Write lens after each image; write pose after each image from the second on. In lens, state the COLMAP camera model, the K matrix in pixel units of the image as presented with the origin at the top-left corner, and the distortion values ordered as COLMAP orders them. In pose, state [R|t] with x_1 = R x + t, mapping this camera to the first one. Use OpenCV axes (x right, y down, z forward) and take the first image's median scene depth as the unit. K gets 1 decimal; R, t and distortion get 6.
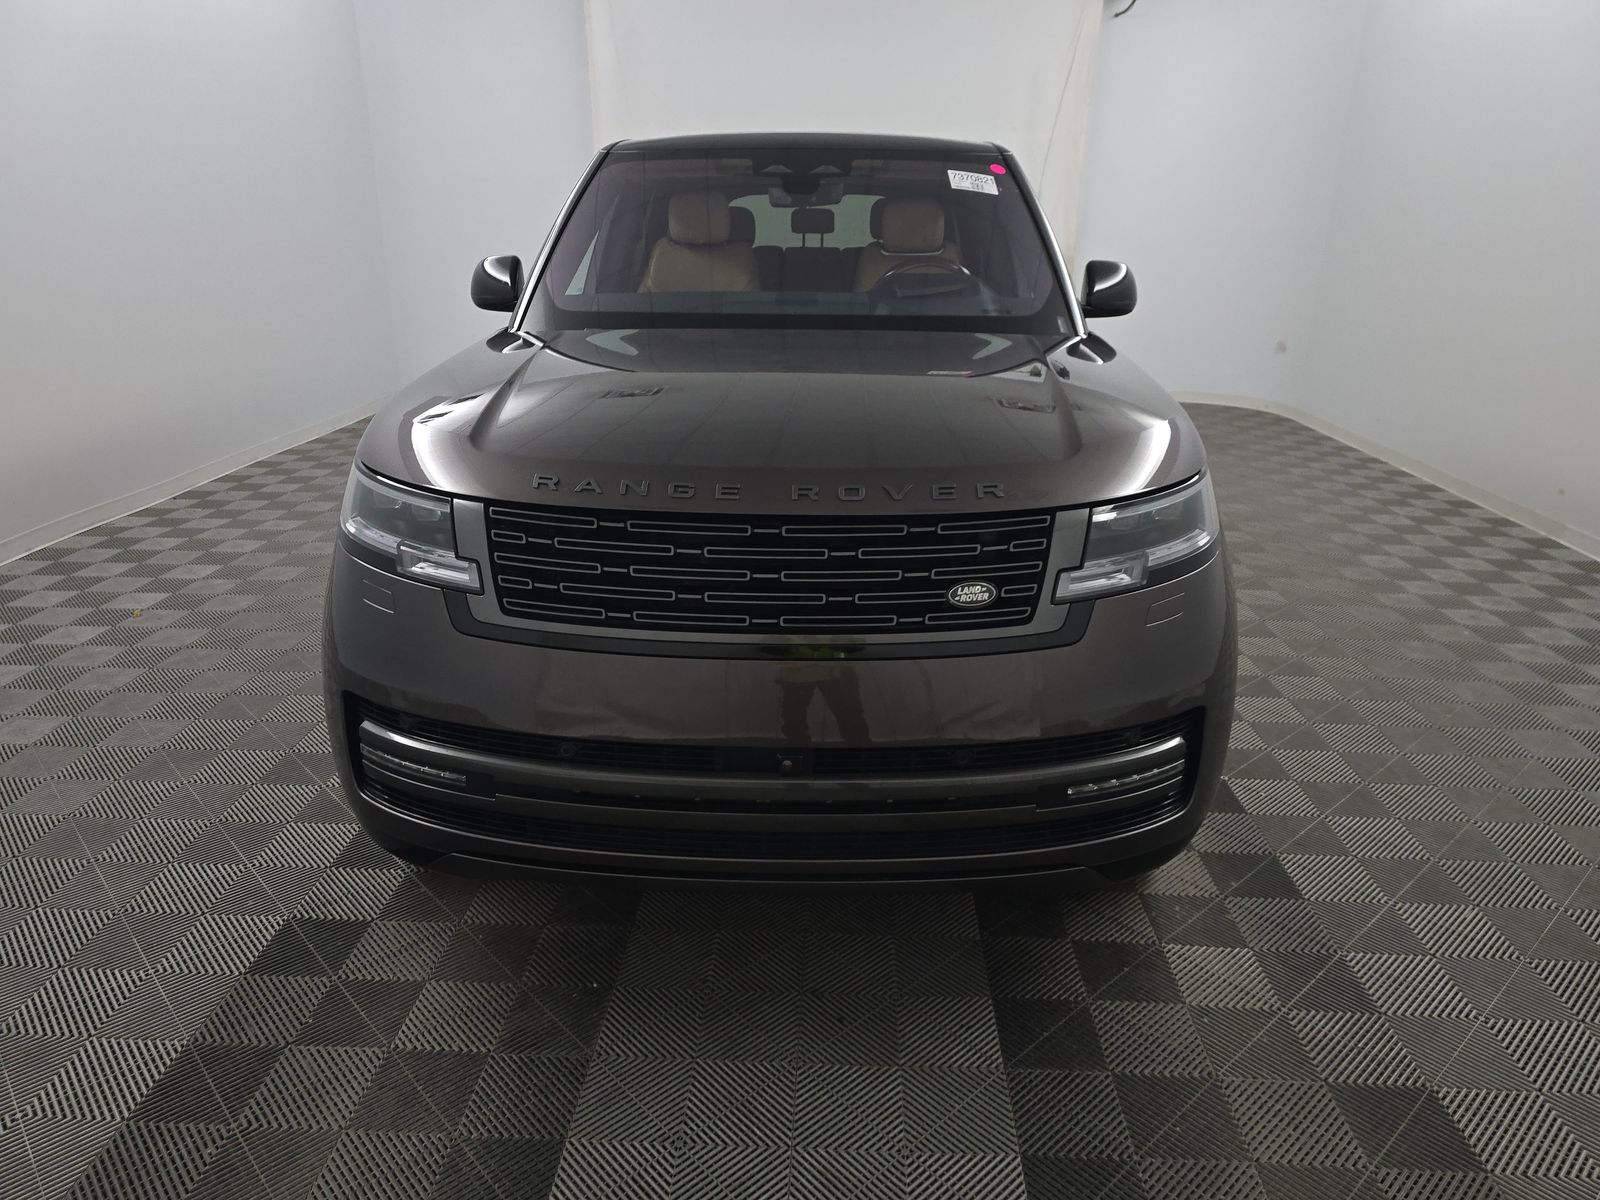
lens RADIAL K [[1144.6, 0, 800.0], [0, 1144.6, 600.0], [0, 0, 1]] dist [0.010002, 0.002813]
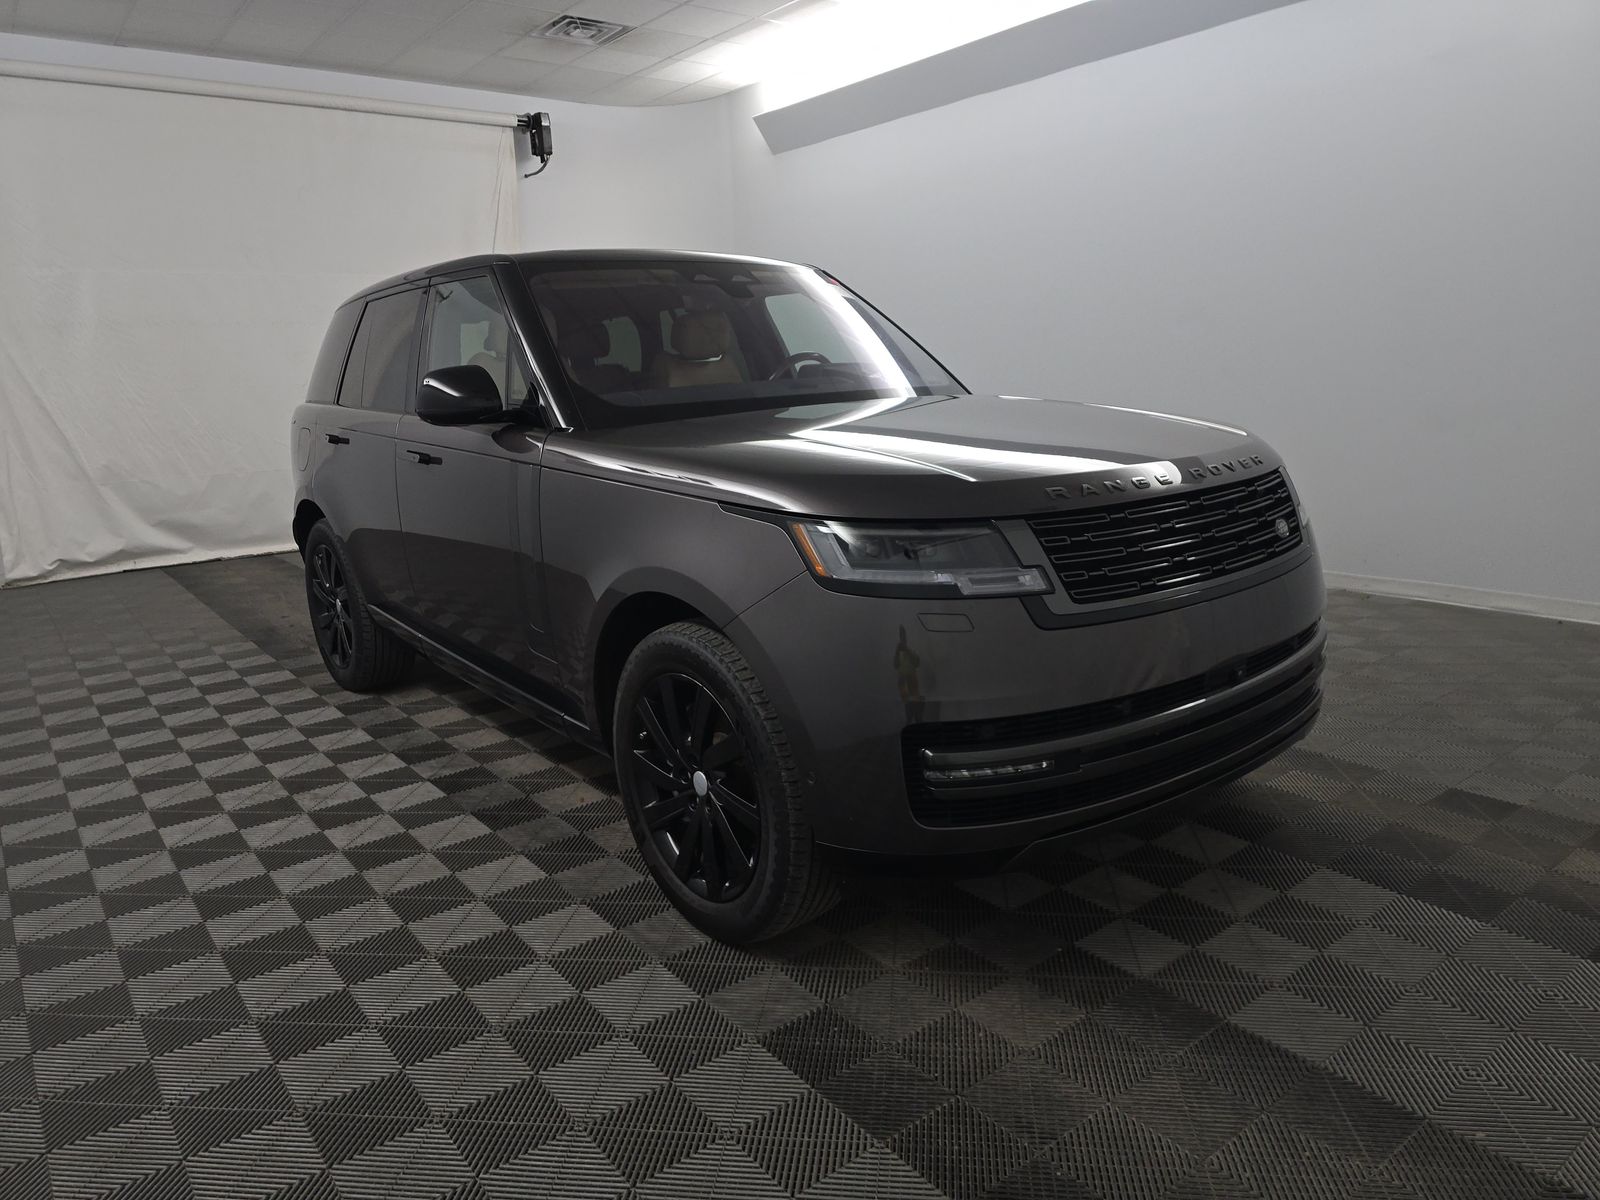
lens RADIAL K [[1144.6, 0, 800.0], [0, 1144.6, 600.0], [0, 0, 1]] dist [0.010002, 0.002813]
pose [[0.756074, -0.180881, 0.628994, -1.197122], [0.262205, 0.964268, -0.037883, -0.020794], [-0.599667, 0.193567, 0.776486, 0.262653]]
